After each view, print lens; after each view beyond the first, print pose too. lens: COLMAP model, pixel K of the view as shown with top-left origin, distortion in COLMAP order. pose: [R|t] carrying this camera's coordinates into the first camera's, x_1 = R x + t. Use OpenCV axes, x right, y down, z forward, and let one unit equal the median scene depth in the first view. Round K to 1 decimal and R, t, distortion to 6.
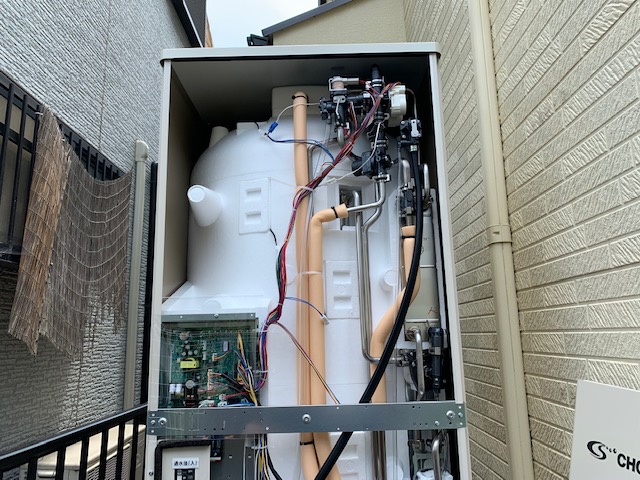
lens RADIAL K [[483.5, 0, 318.7], [0, 483.5, 241.1], [0, 0, 1]] dist [-0.009619, -0.004507]
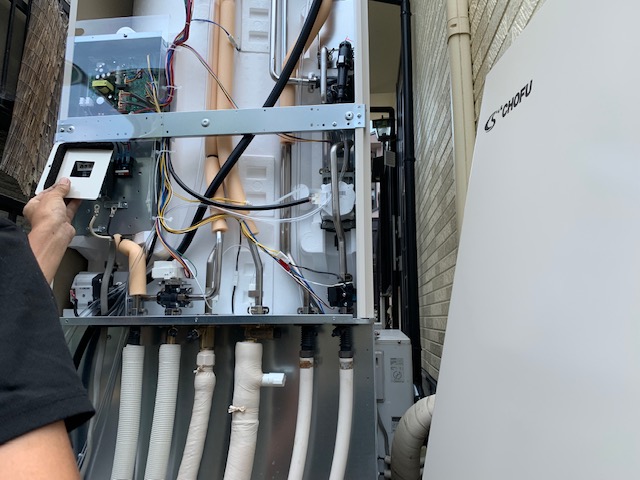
lens RADIAL K [[483.5, 0, 319.9], [0, 483.5, 237.6], [0, 0, 1]] dist [-0.009619, -0.004507]
pose [[0.993737, -0.004234, -0.111668, 0.210261], [0.006119, 0.999844, 0.016543, 0.386185], [0.111580, -0.017123, 0.993608, 0.016810]]
